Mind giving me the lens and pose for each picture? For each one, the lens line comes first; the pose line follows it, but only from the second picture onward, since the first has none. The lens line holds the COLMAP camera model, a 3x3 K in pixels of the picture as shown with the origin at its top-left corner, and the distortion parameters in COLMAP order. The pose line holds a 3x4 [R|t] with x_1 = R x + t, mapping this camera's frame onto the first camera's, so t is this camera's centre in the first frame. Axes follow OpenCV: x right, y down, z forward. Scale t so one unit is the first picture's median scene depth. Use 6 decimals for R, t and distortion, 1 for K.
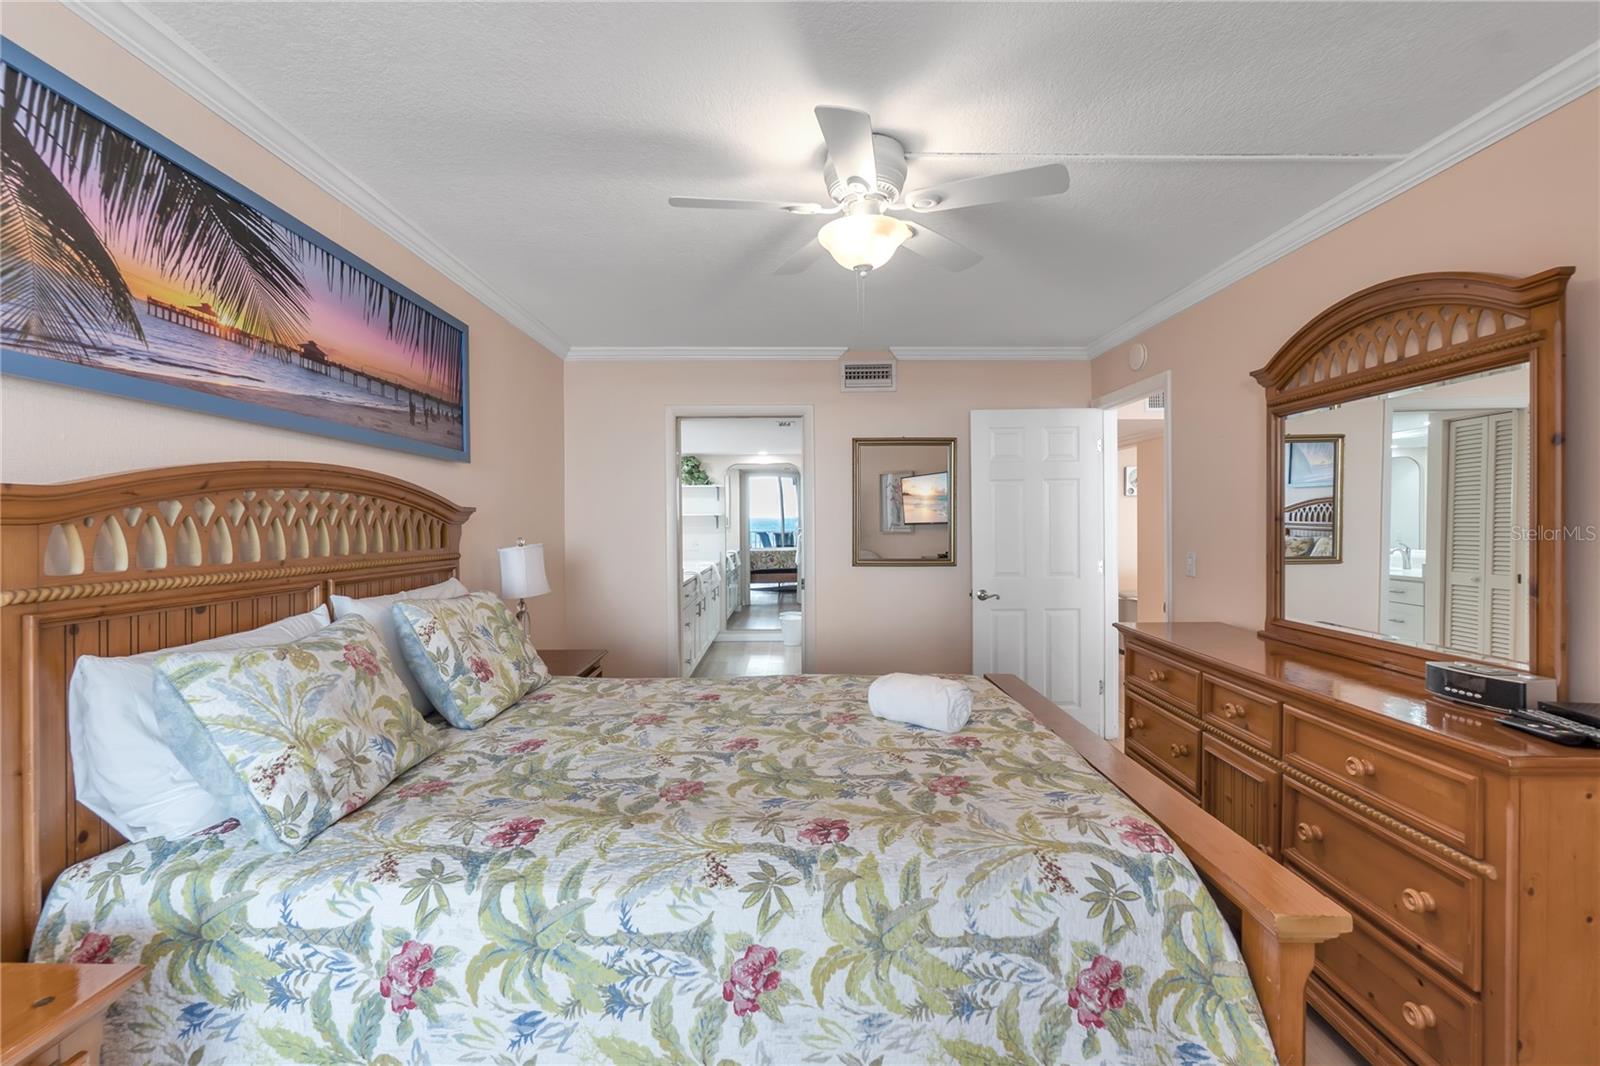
lens RADIAL K [[715.4, 0, 803.6], [0, 715.4, 517.9], [0, 0, 1]] dist [-0.011696, 0.001605]
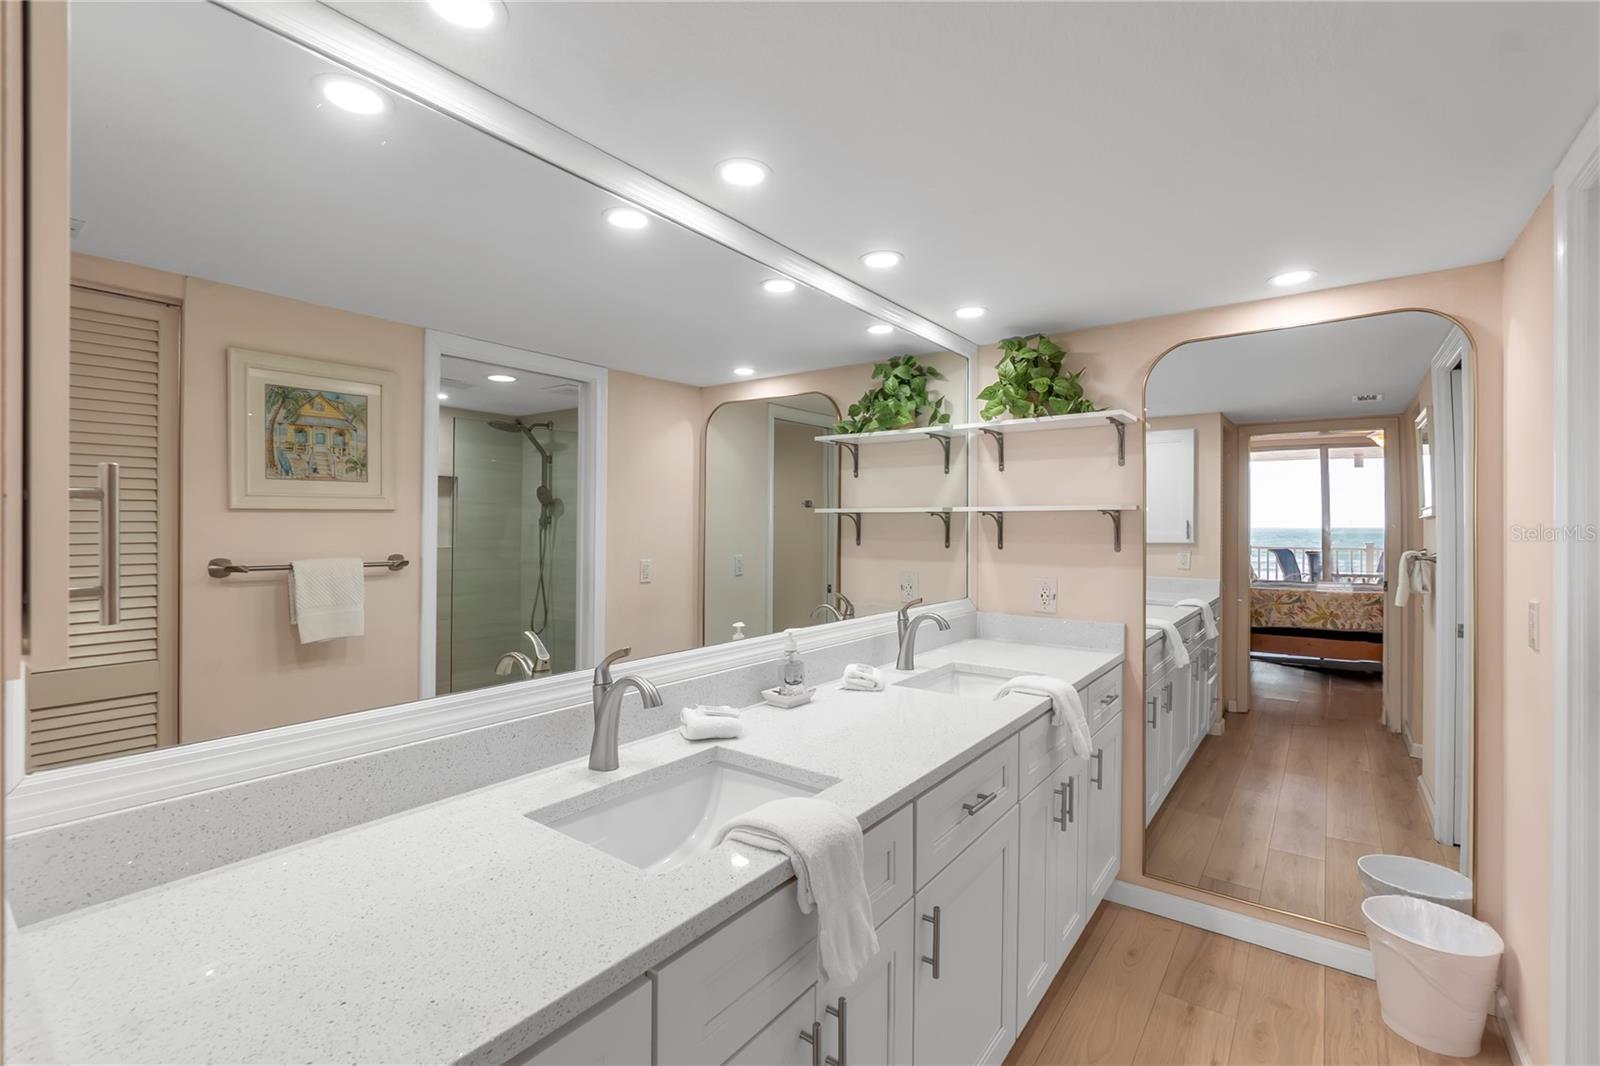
lens RADIAL K [[715.4, 0, 804.7], [0, 715.4, 516.1], [0, 0, 1]] dist [-0.011696, 0.001605]
pose [[0.798757, -0.004394, -0.601638, -0.028408], [-0.004076, 0.999911, -0.012713, 0.003002], [0.601640, 0.012607, 0.798668, 0.471197]]
